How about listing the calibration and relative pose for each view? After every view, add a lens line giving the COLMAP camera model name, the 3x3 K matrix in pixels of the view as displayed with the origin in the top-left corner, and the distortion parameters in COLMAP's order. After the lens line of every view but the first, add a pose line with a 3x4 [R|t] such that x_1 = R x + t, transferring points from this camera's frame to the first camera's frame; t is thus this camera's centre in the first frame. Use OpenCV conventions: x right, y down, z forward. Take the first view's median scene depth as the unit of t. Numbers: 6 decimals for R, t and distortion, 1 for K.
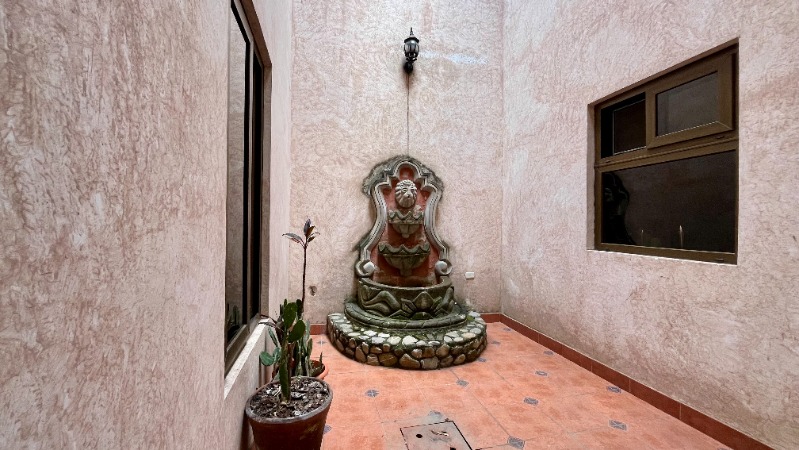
lens RADIAL K [[323.7, 0, 399.9], [0, 323.7, 223.3], [0, 0, 1]] dist [0.001419, -0.000571]
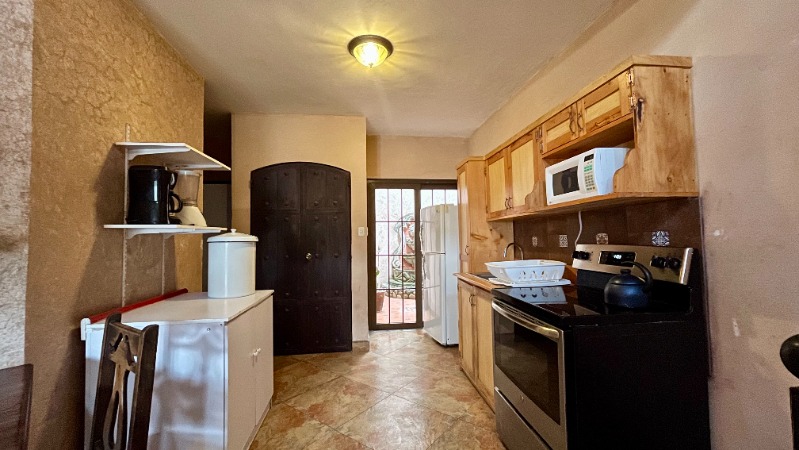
lens RADIAL K [[323.7, 0, 397.7], [0, 323.7, 223.2], [0, 0, 1]] dist [0.001419, -0.000571]
pose [[0.990435, -0.031460, -0.134349, 0.224936], [0.025652, 0.998669, -0.044742, -0.046733], [0.135578, 0.040868, 0.989923, -1.318957]]
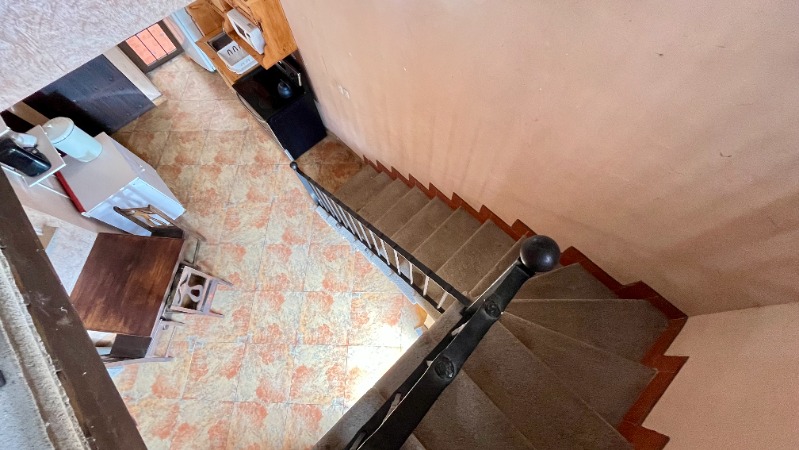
lens RADIAL K [[323.7, 0, 398.1], [0, 323.7, 222.2], [0, 0, 1]] dist [0.001419, -0.000571]
pose [[0.873779, -0.466349, 0.137942, 0.456256], [0.051999, 0.371608, 0.926932, -0.852016], [-0.483535, -0.802761, 0.348953, -1.805596]]
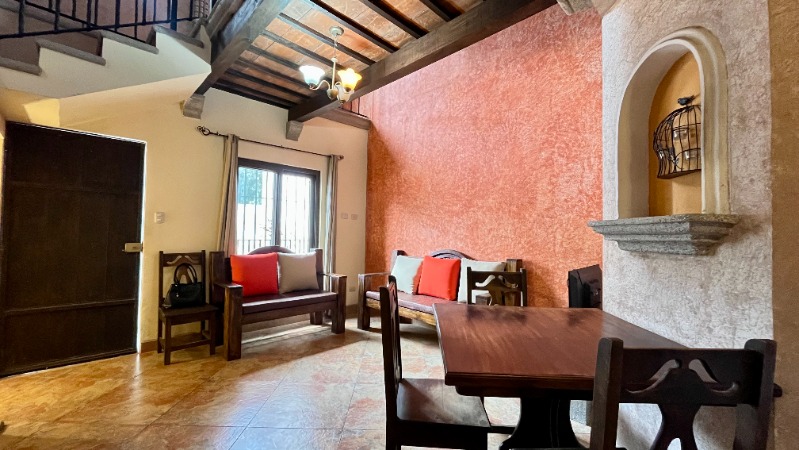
lens RADIAL K [[323.7, 0, 398.6], [0, 323.7, 223.7], [0, 0, 1]] dist [0.001419, -0.000571]
pose [[-0.859456, -0.039422, -0.509687, 0.179191], [-0.027165, 0.999135, -0.031471, -0.033499], [0.510487, -0.013202, -0.859784, -0.907304]]
